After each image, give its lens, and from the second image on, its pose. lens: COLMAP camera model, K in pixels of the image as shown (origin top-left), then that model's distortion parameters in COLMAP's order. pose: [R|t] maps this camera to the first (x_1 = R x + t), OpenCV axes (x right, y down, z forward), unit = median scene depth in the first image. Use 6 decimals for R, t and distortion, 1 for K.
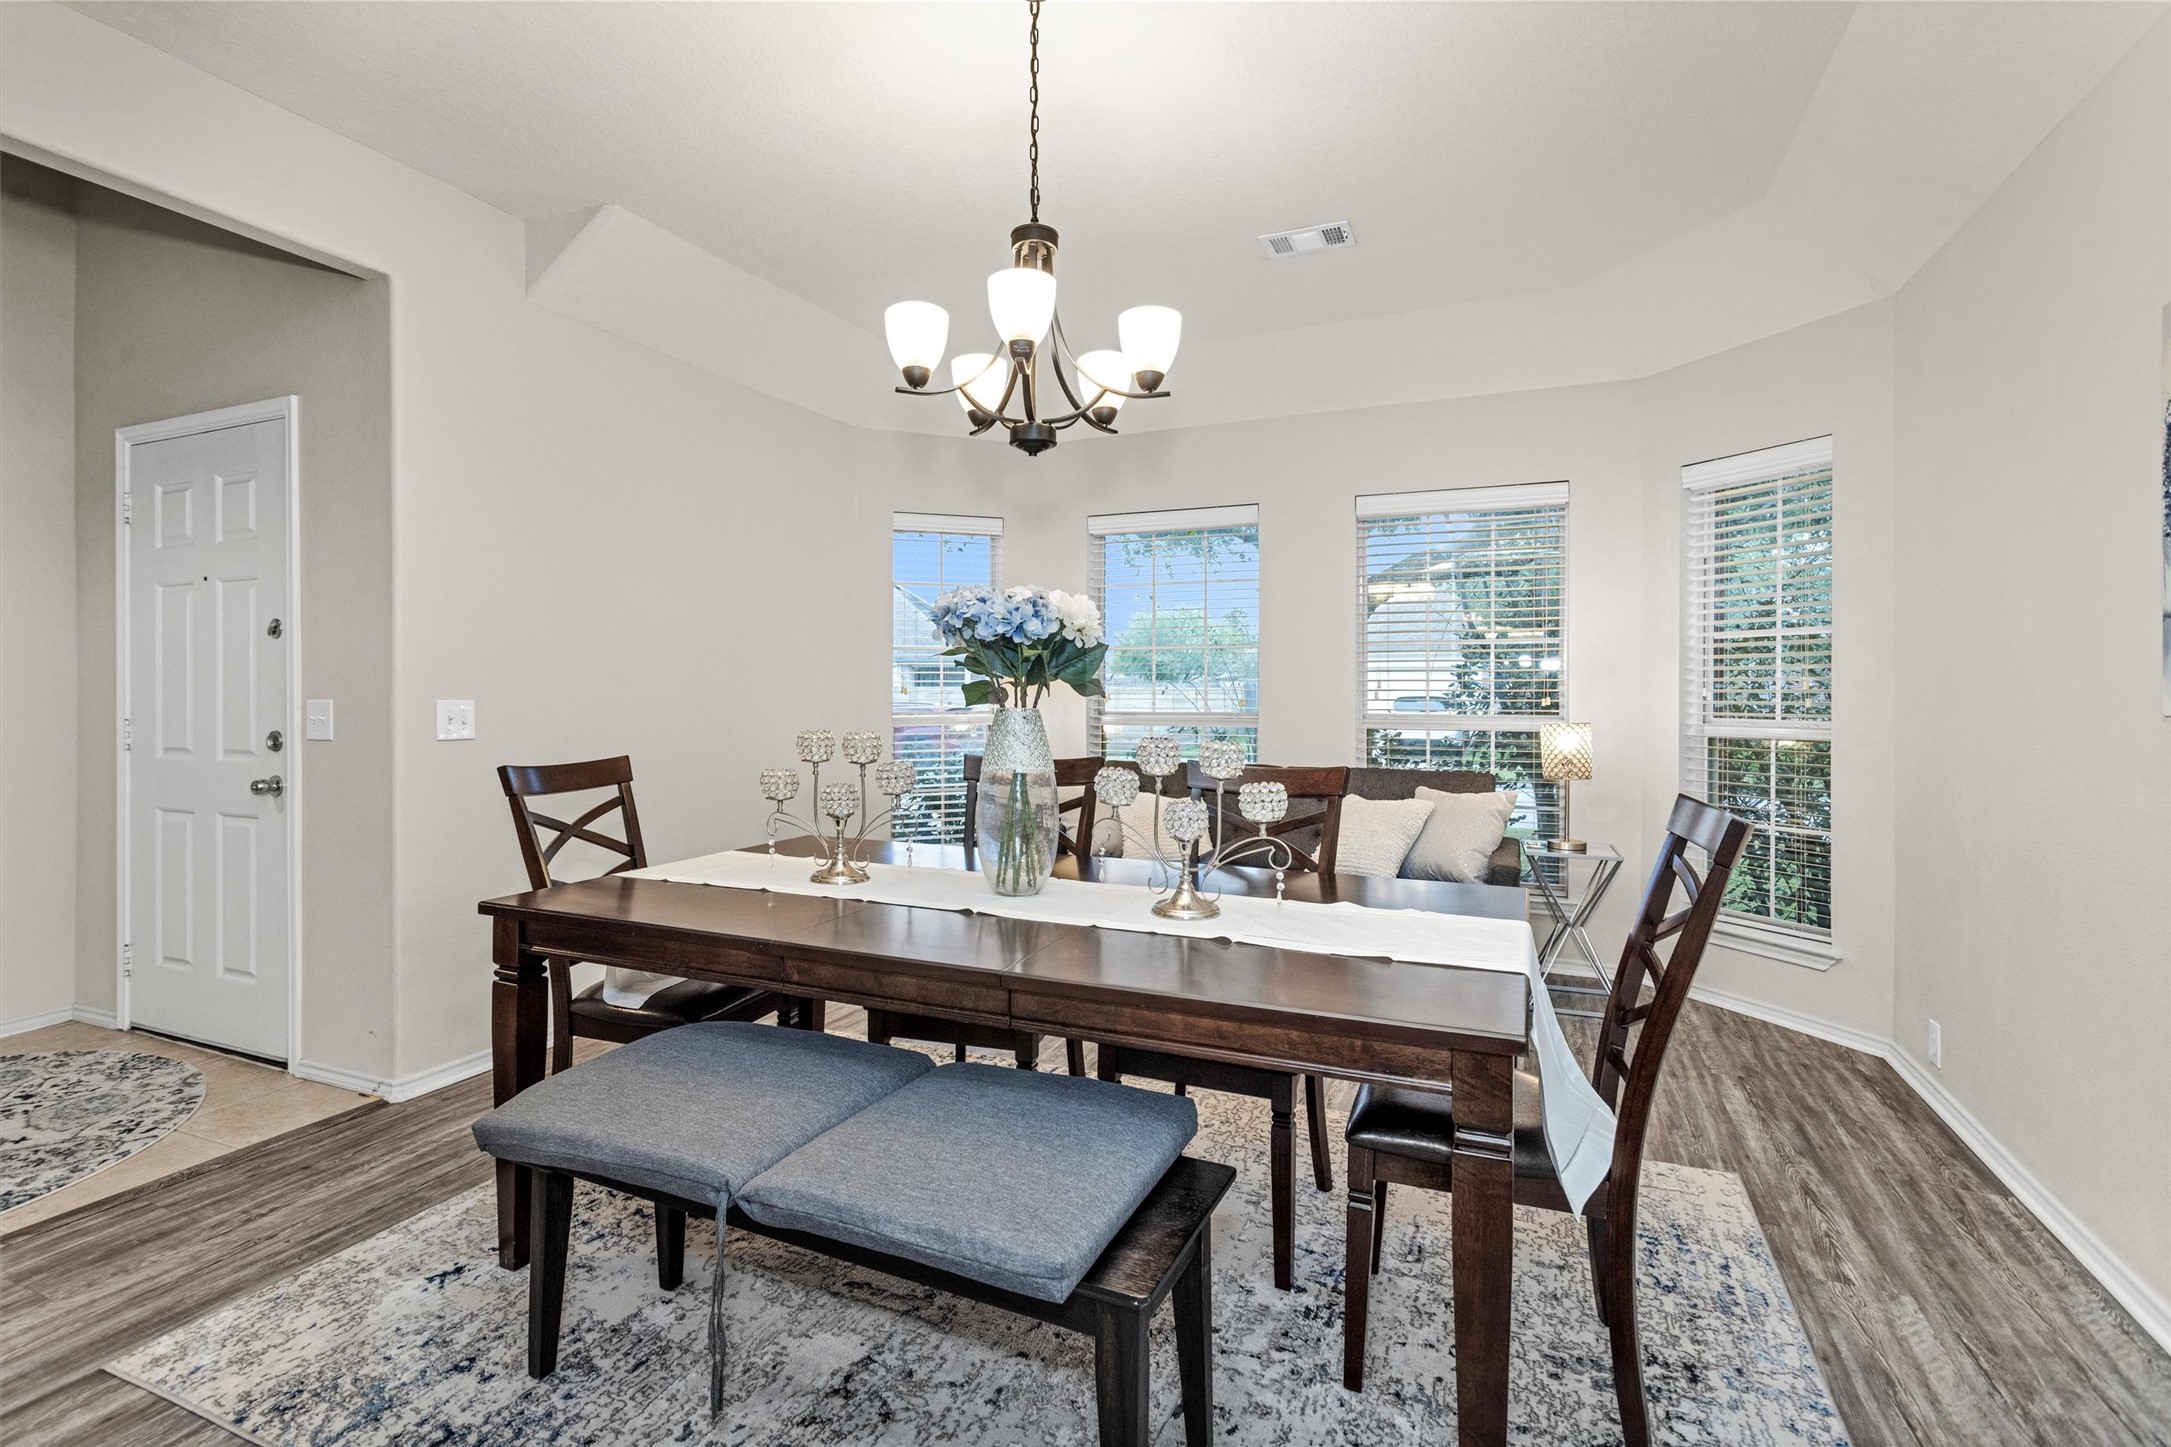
lens RADIAL K [[1021.9, 0, 1055.6], [0, 1021.9, 704.1], [0, 0, 1]] dist [-0.053862, 0.037172]
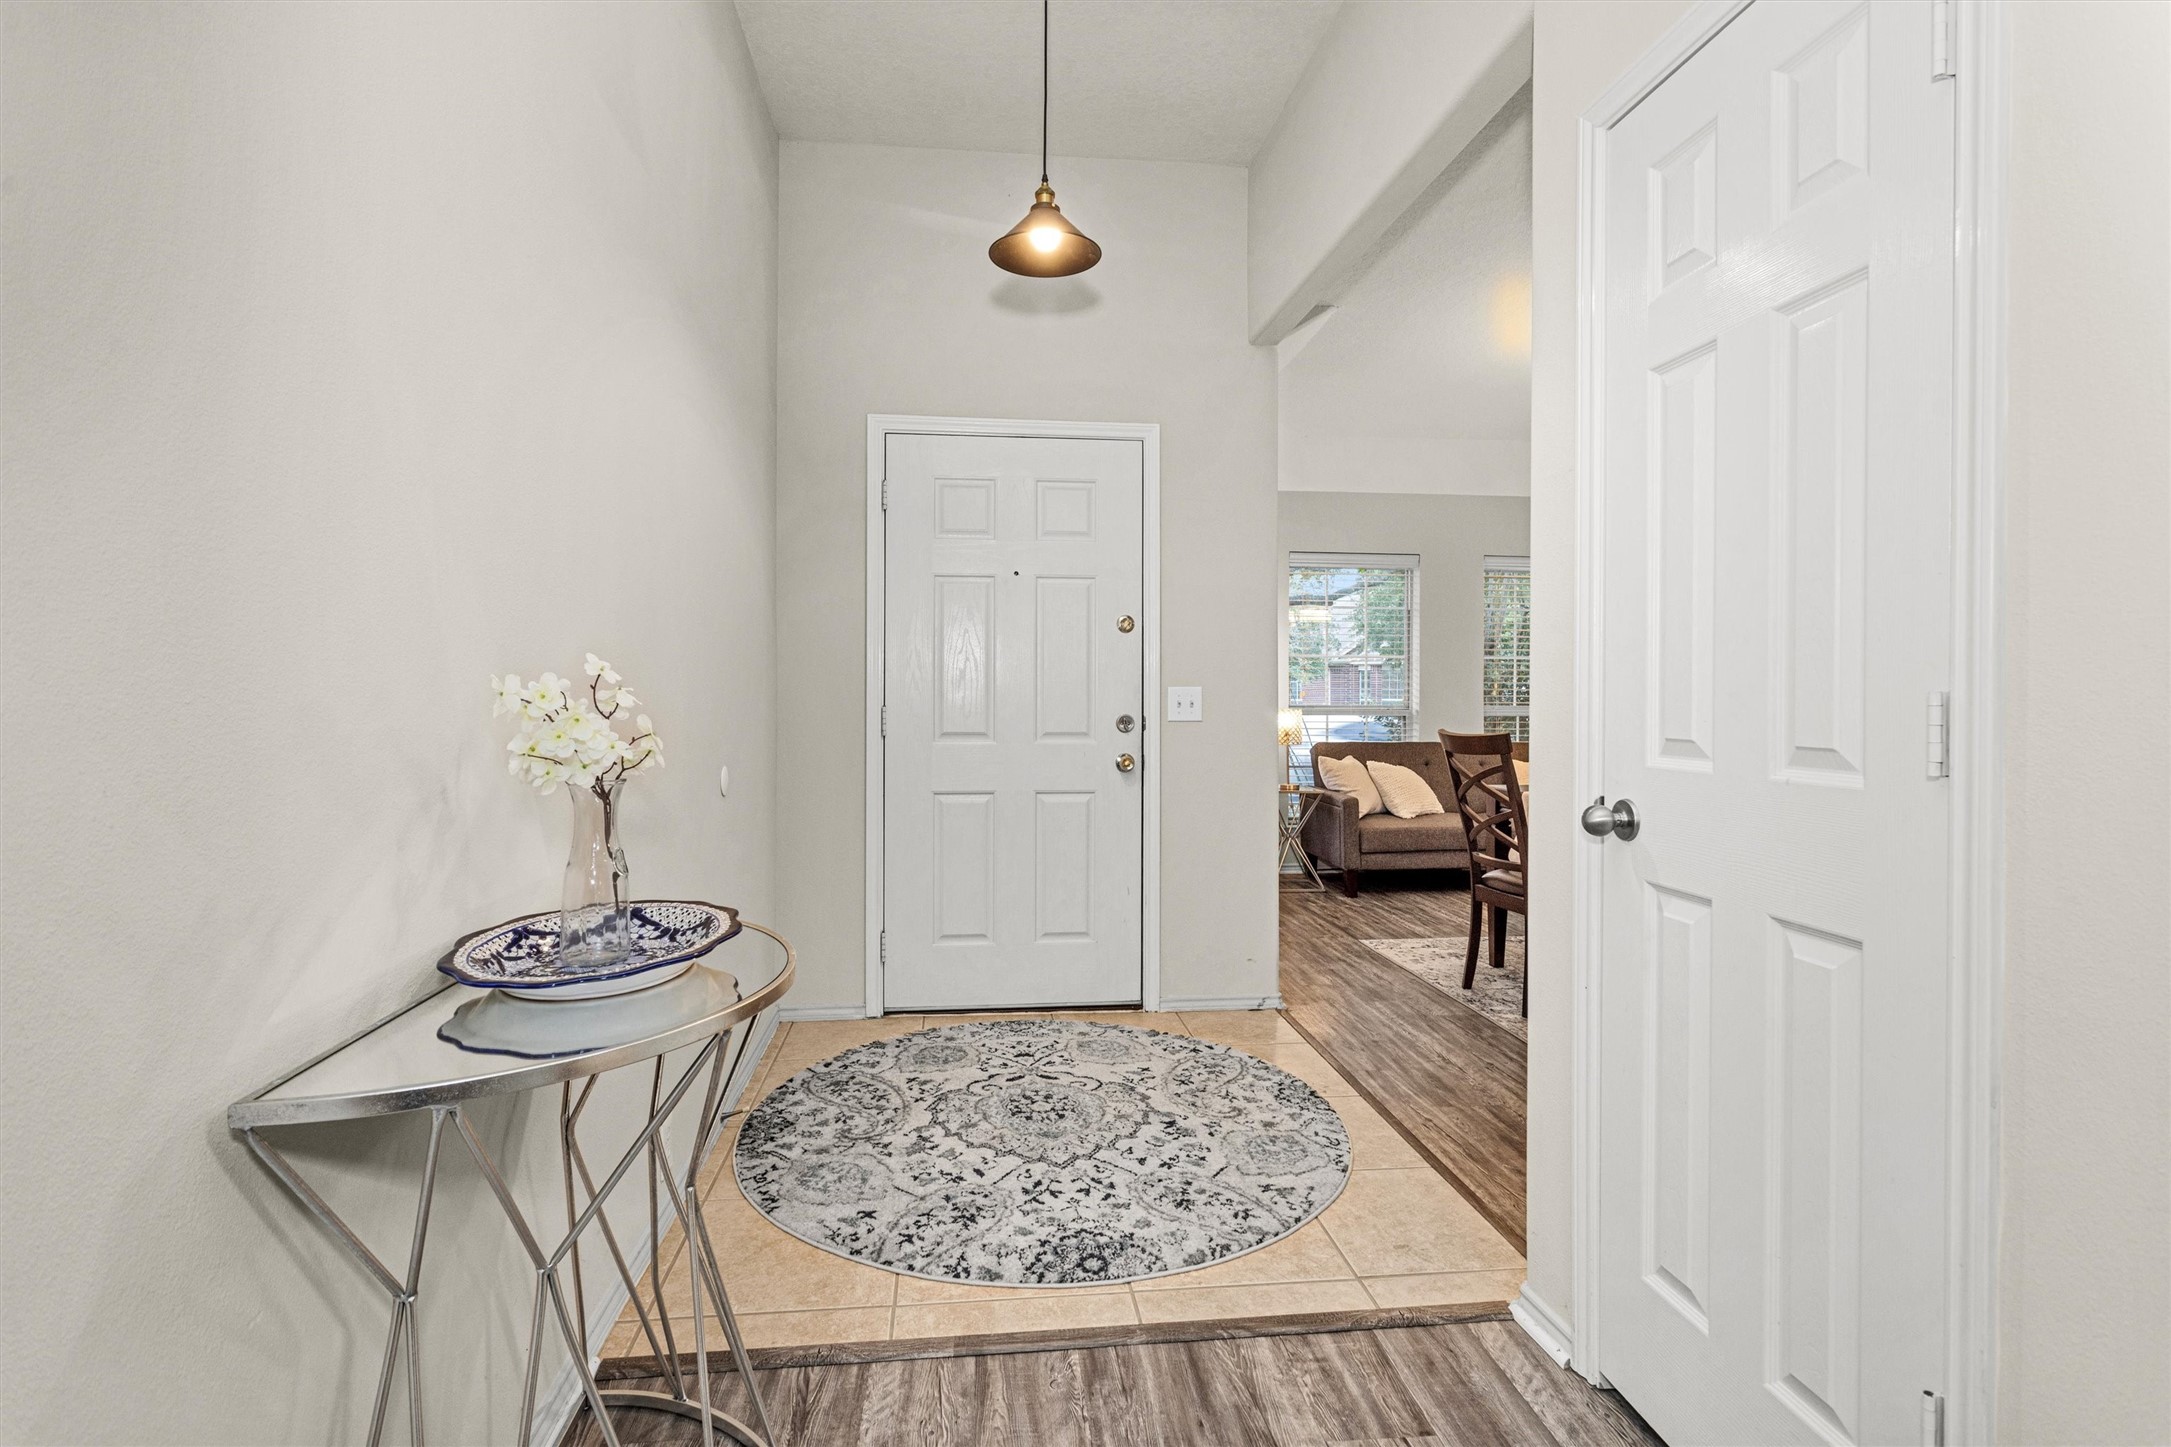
lens RADIAL K [[1008.9, 0, 1075.8], [0, 1008.9, 691.9], [0, 0, 1]] dist [0.001007, 0.034623]
pose [[0.859658, 0.007929, 0.510809, -1.426245], [-0.007163, 0.999968, -0.003467, 0.005064], [-0.510820, -0.000679, 0.859687, 0.042040]]
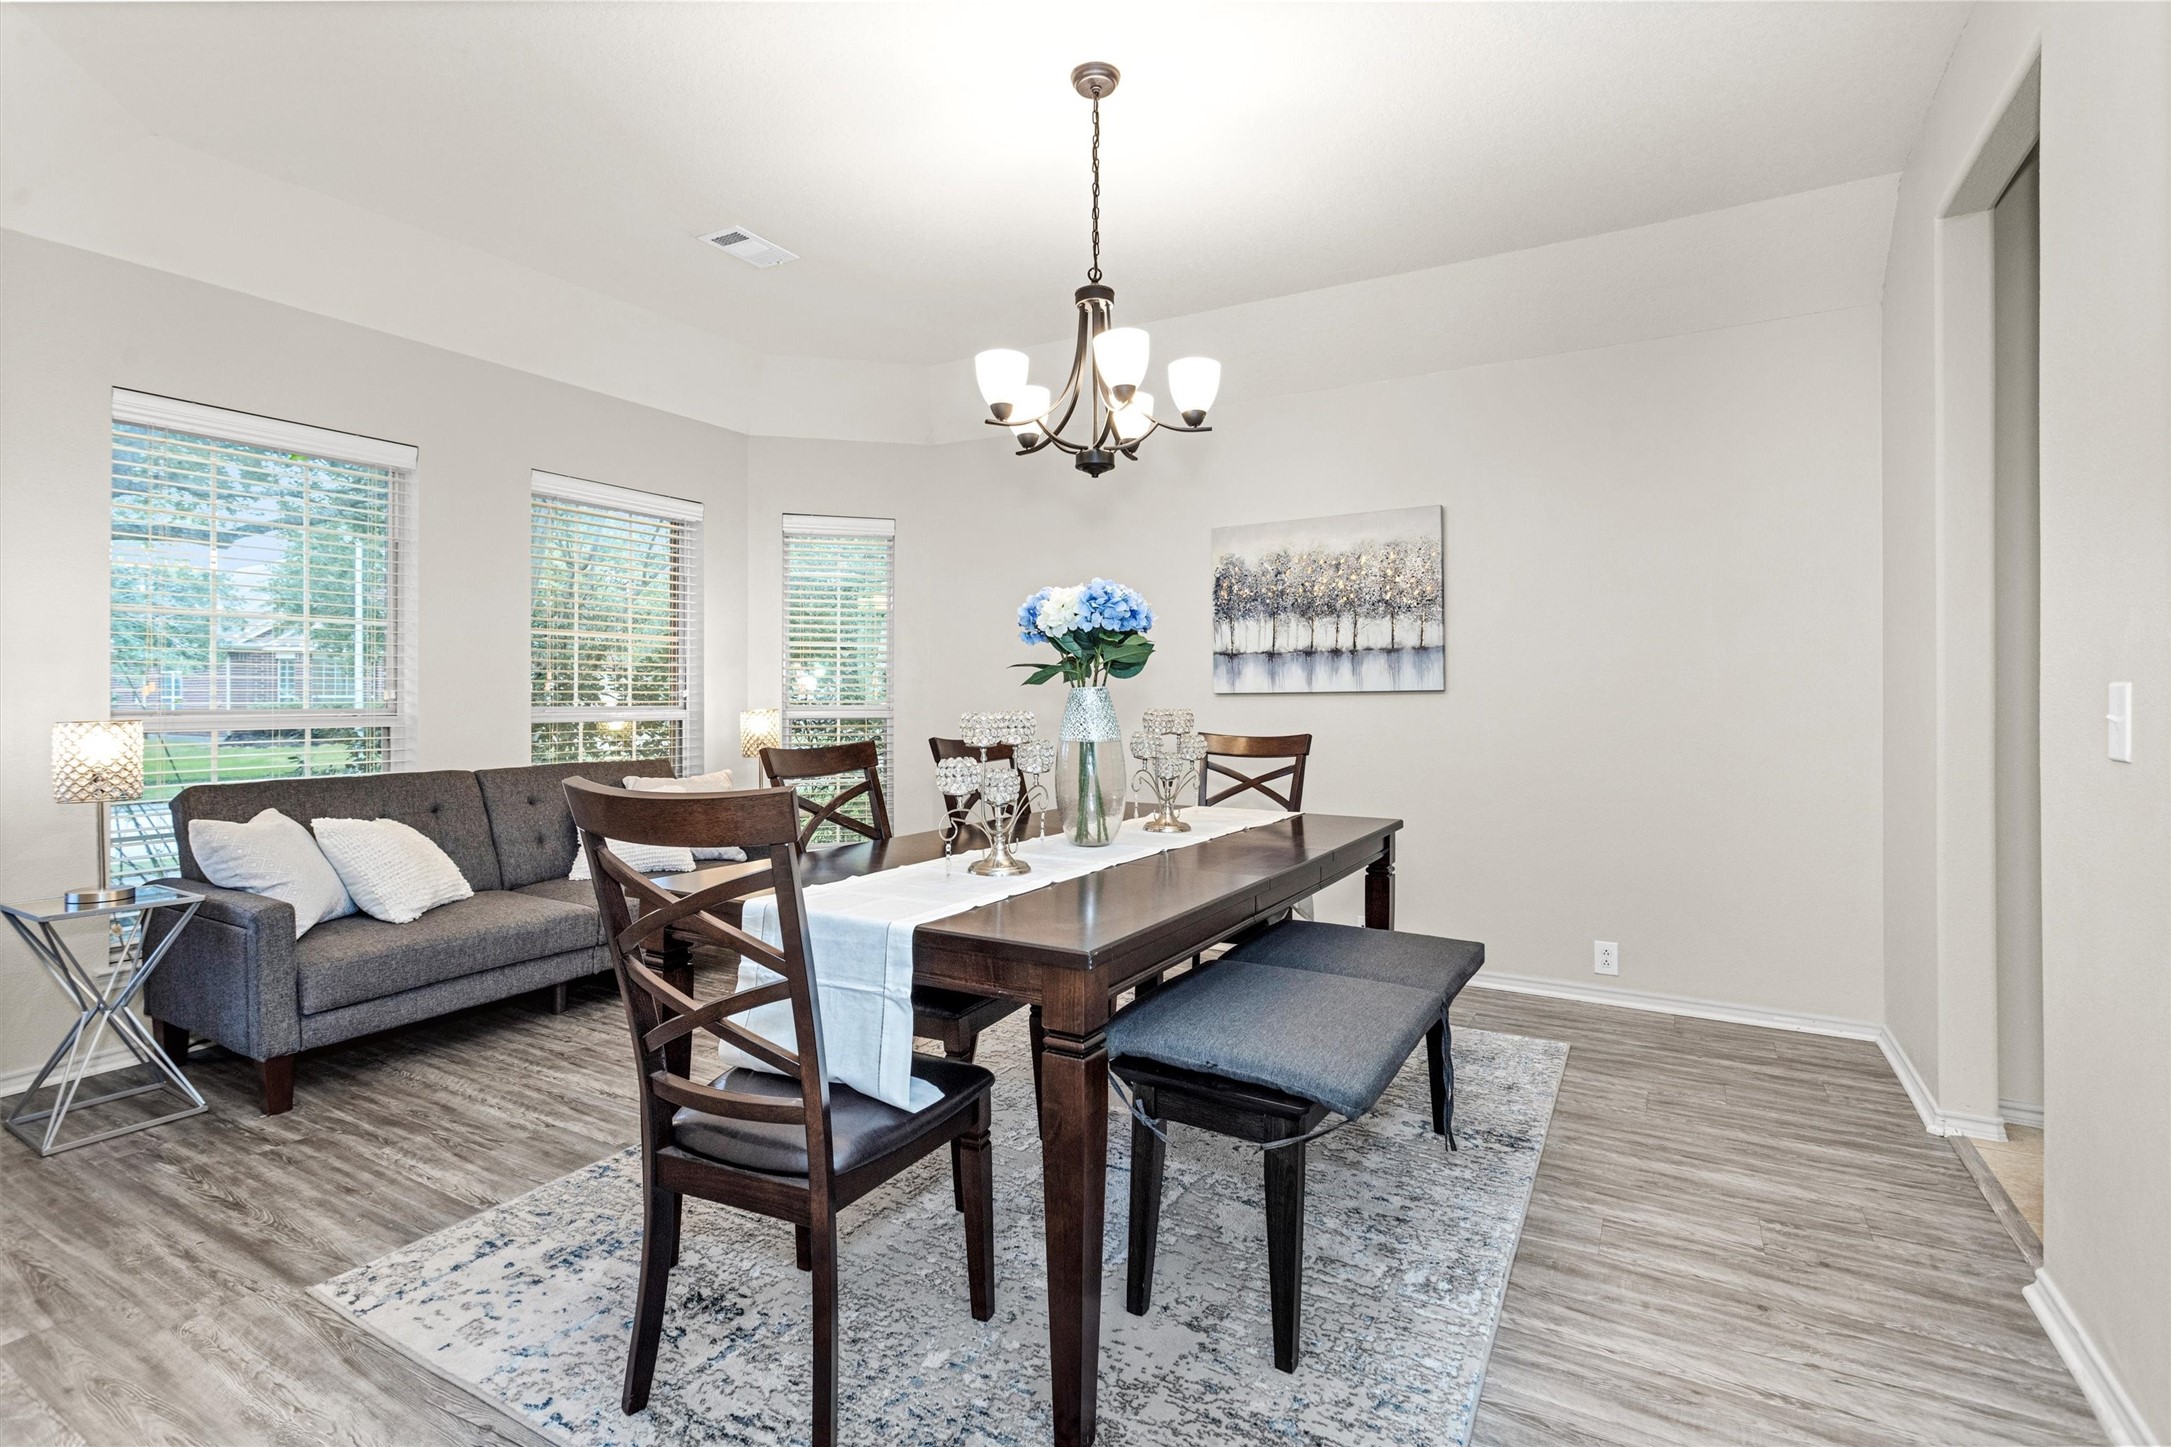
lens RADIAL K [[1021.9, 0, 1055.6], [0, 1021.9, 704.1], [0, 0, 1]] dist [-0.053862, 0.037172]
pose [[0.099456, -0.005423, 0.995027, -0.831226], [-0.004801, 0.999971, 0.005929, 0.006067], [-0.995030, -0.005367, 0.099427, 0.627683]]
